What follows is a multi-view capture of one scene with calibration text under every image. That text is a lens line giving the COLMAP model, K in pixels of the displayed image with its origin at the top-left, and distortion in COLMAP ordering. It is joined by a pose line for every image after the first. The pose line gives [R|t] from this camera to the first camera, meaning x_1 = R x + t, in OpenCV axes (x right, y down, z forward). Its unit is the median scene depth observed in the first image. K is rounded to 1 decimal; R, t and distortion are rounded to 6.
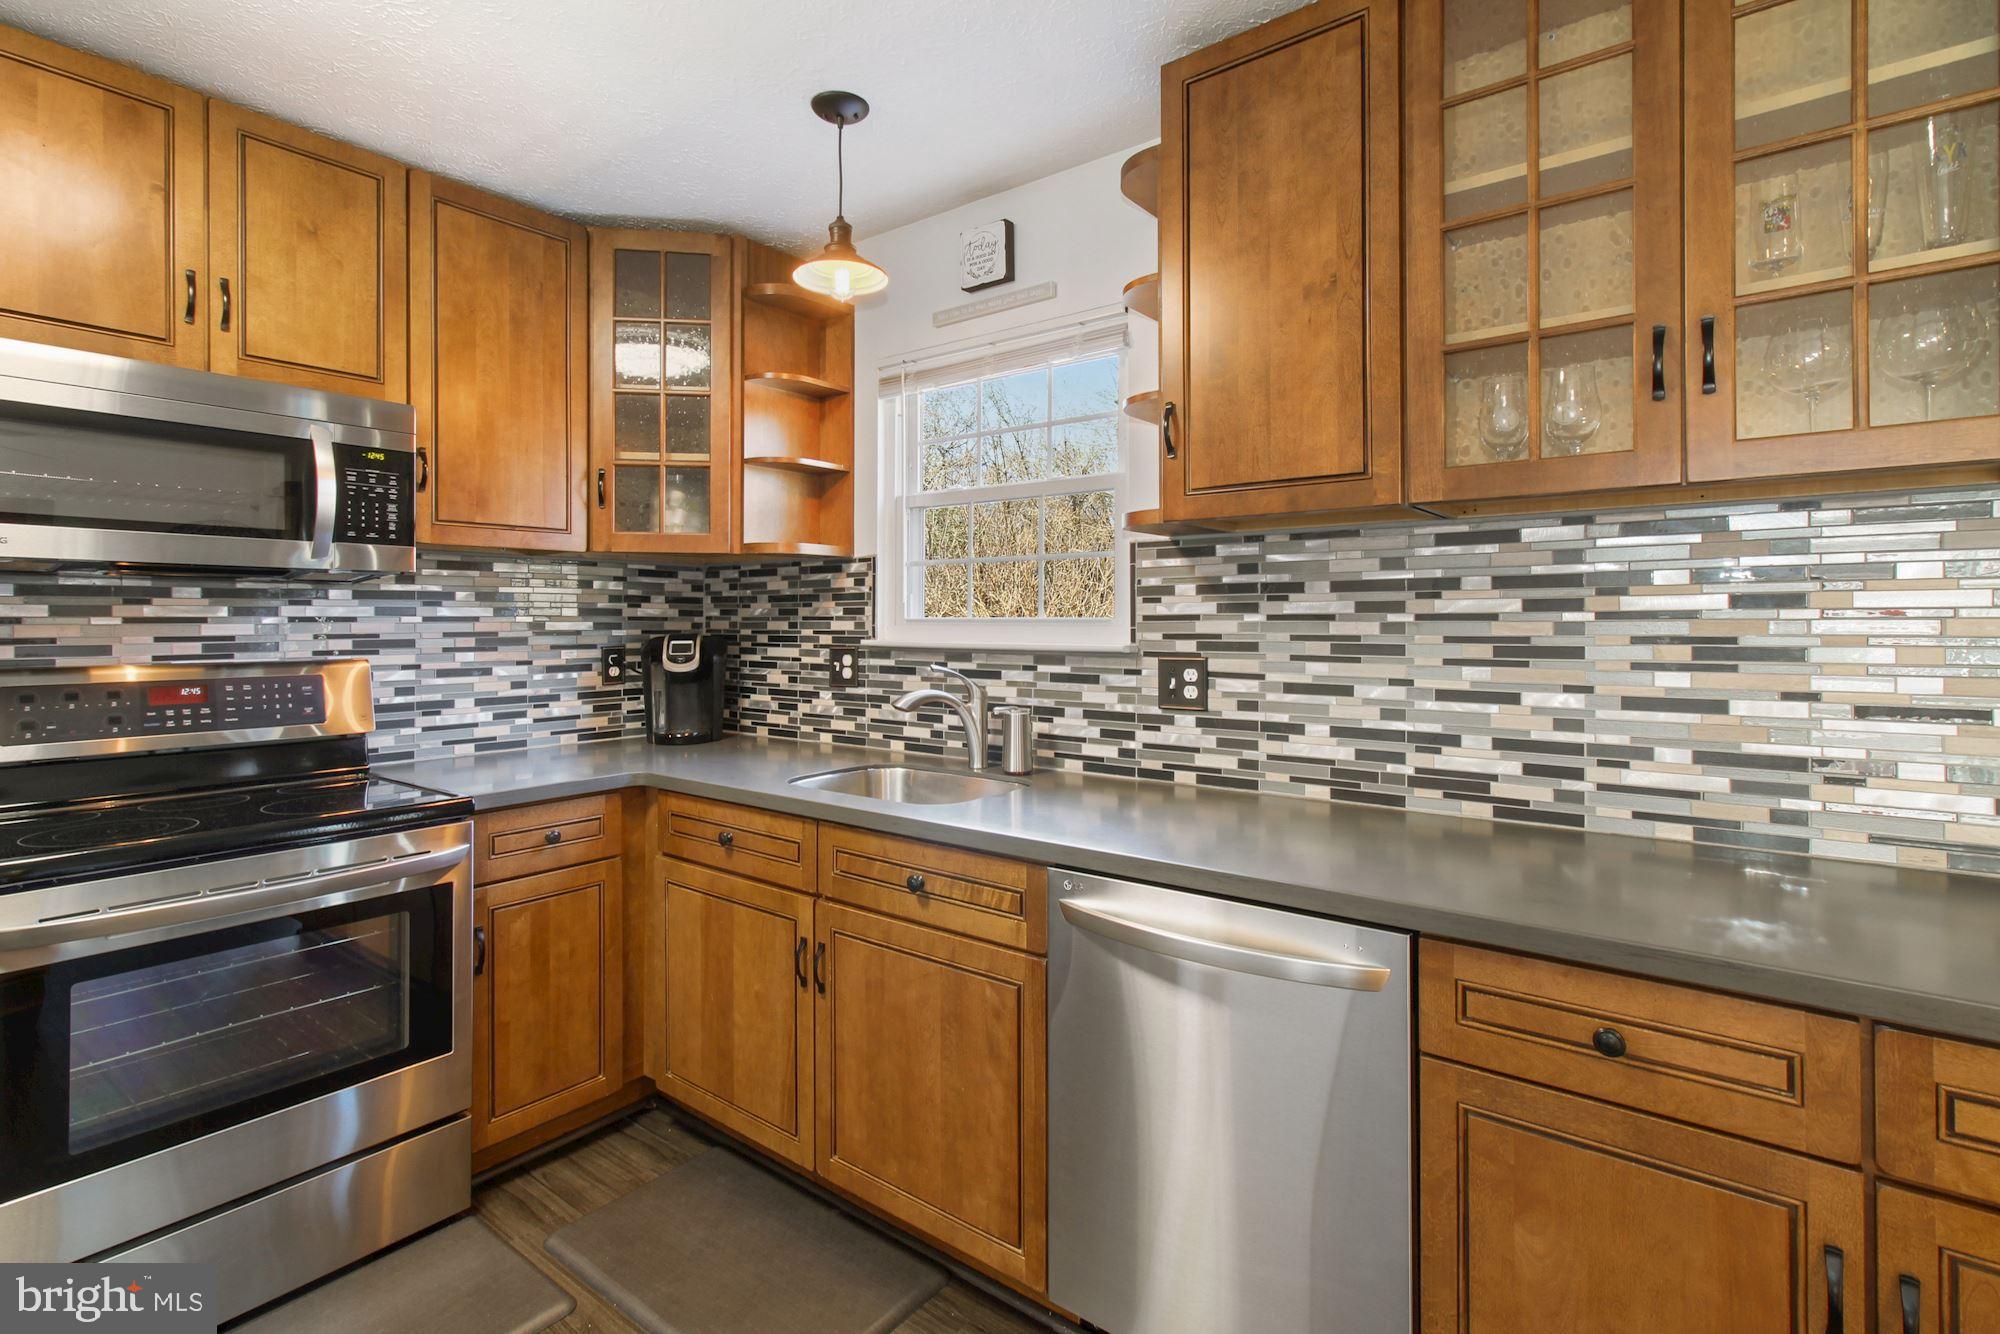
lens RADIAL K [[950.0, 0, 994.5], [0, 950.0, 619.6], [0, 0, 1]] dist [0.008477, -0.000747]
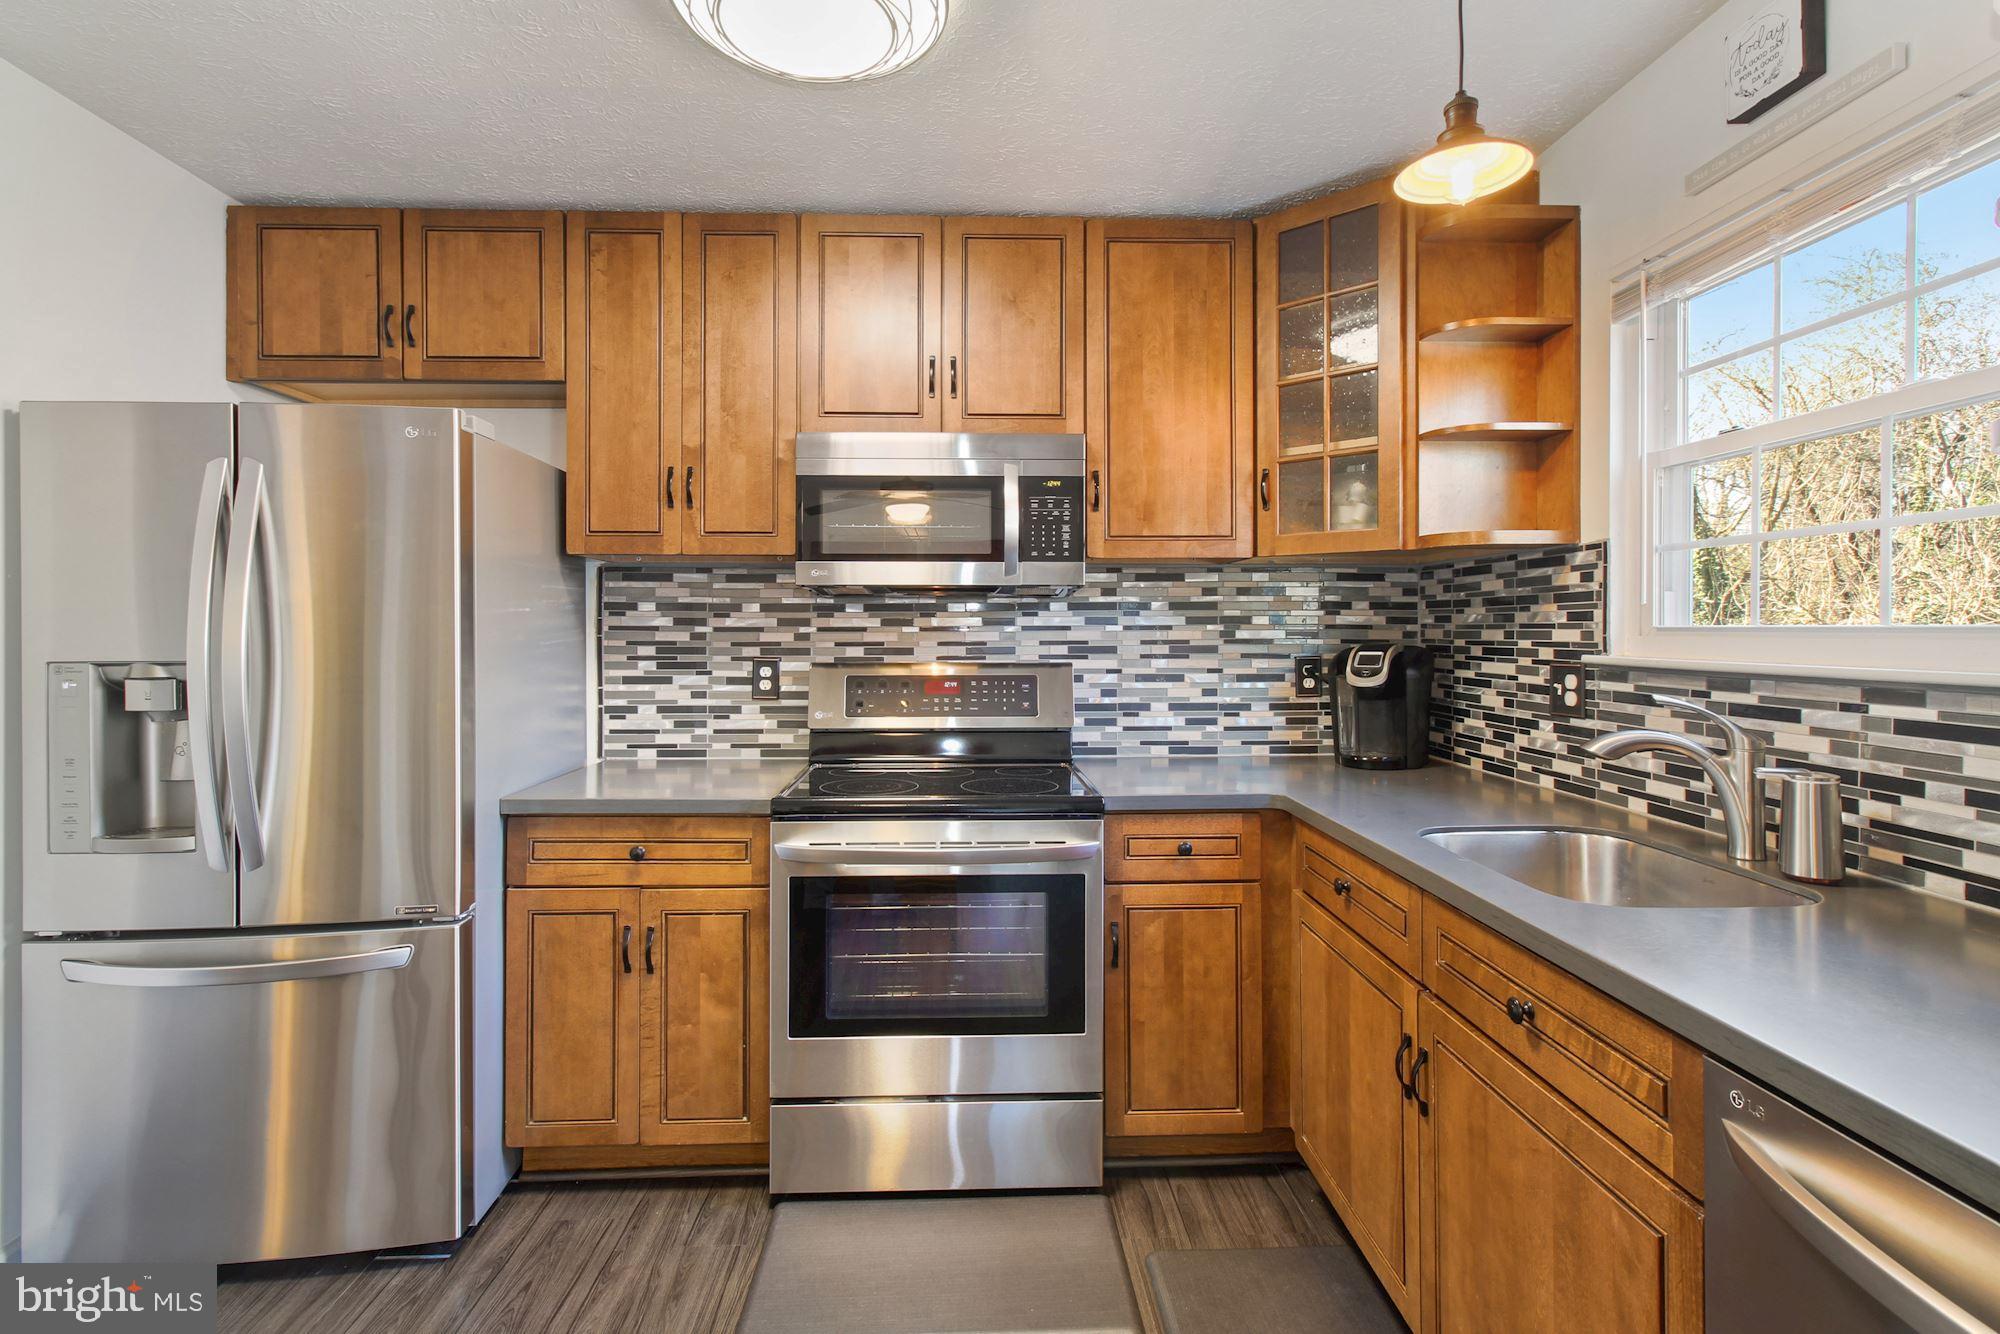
lens RADIAL K [[950.0, 0, 992.6], [0, 950.0, 628.2], [0, 0, 1]] dist [0.008477, -0.000747]
pose [[0.644685, -0.001087, -0.764447, 0.163643], [0.001439, 0.999999, -0.000209, -0.000006], [0.764447, -0.000965, 0.644686, 0.216085]]
